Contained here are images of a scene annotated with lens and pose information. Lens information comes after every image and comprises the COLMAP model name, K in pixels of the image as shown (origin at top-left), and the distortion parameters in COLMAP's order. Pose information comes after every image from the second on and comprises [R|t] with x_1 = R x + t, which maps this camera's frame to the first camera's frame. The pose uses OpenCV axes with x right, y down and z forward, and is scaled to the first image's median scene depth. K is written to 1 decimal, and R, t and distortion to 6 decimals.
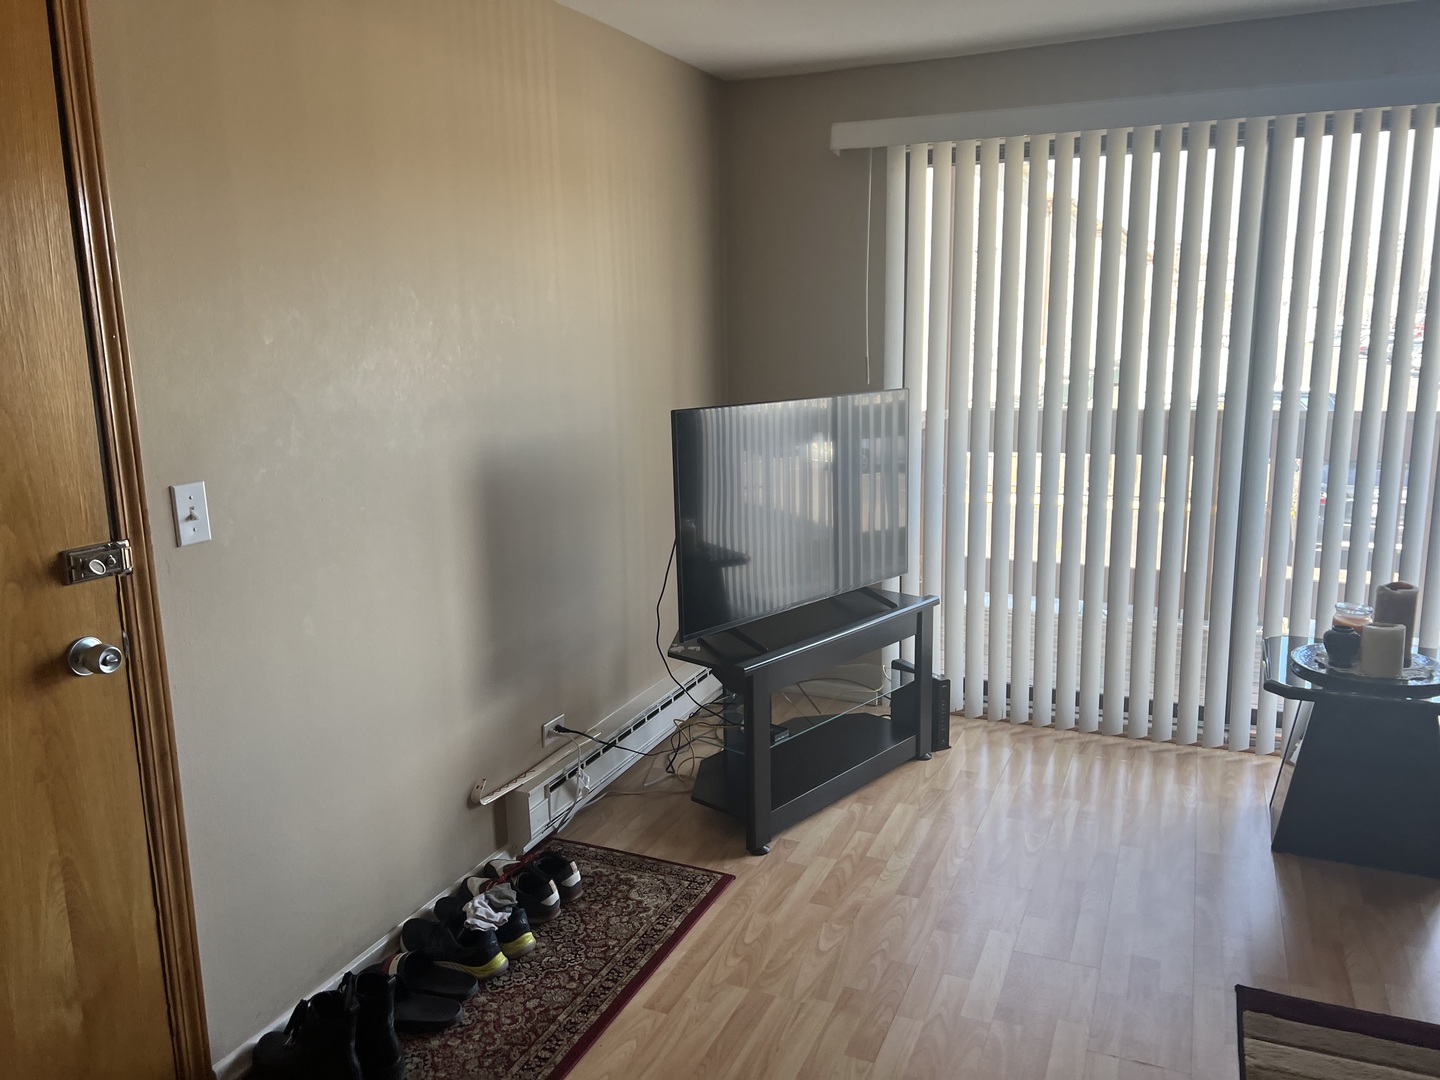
lens RADIAL K [[1087.2, 0, 720.0], [0, 1087.2, 540.0], [0, 0, 1]] dist [0.057350, -0.068169]
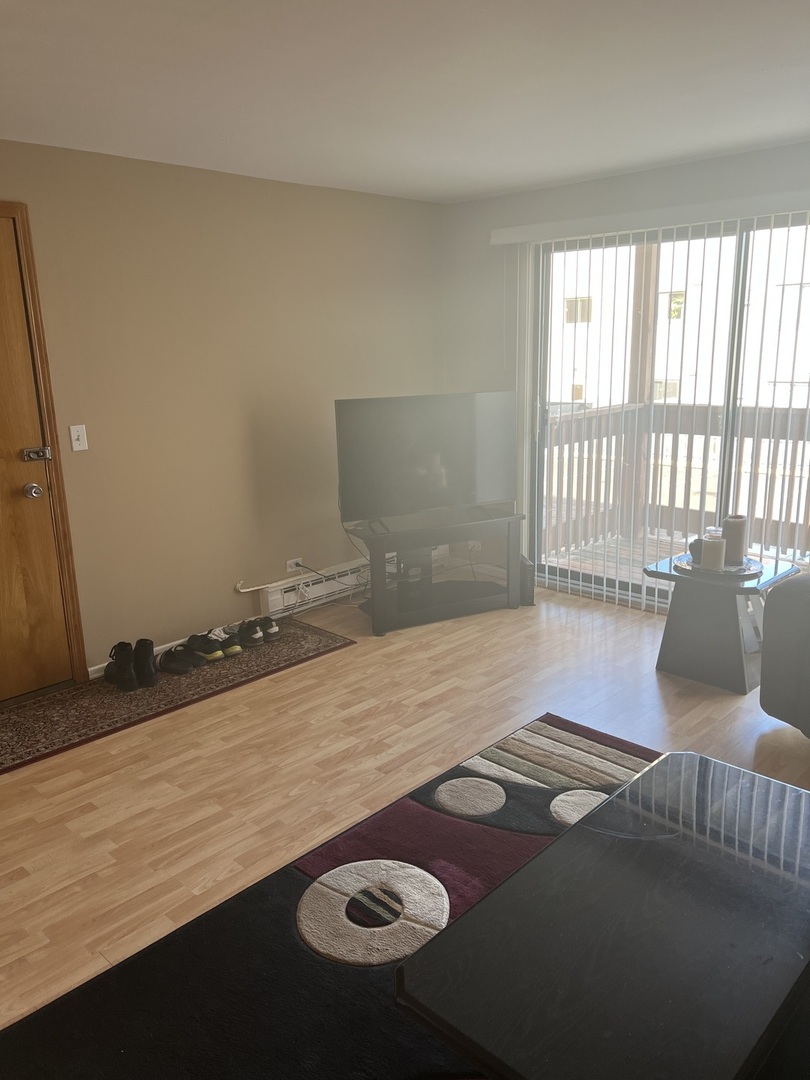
lens RADIAL K [[813.2, 0, 409.4], [0, 813.2, 544.2], [0, 0, 1]] dist [0.094881, -0.177128]
pose [[0.934660, 0.079786, -0.346474, 0.704922], [-0.060402, 0.995963, 0.066406, 0.037335], [0.350374, -0.041139, 0.935706, -0.381338]]
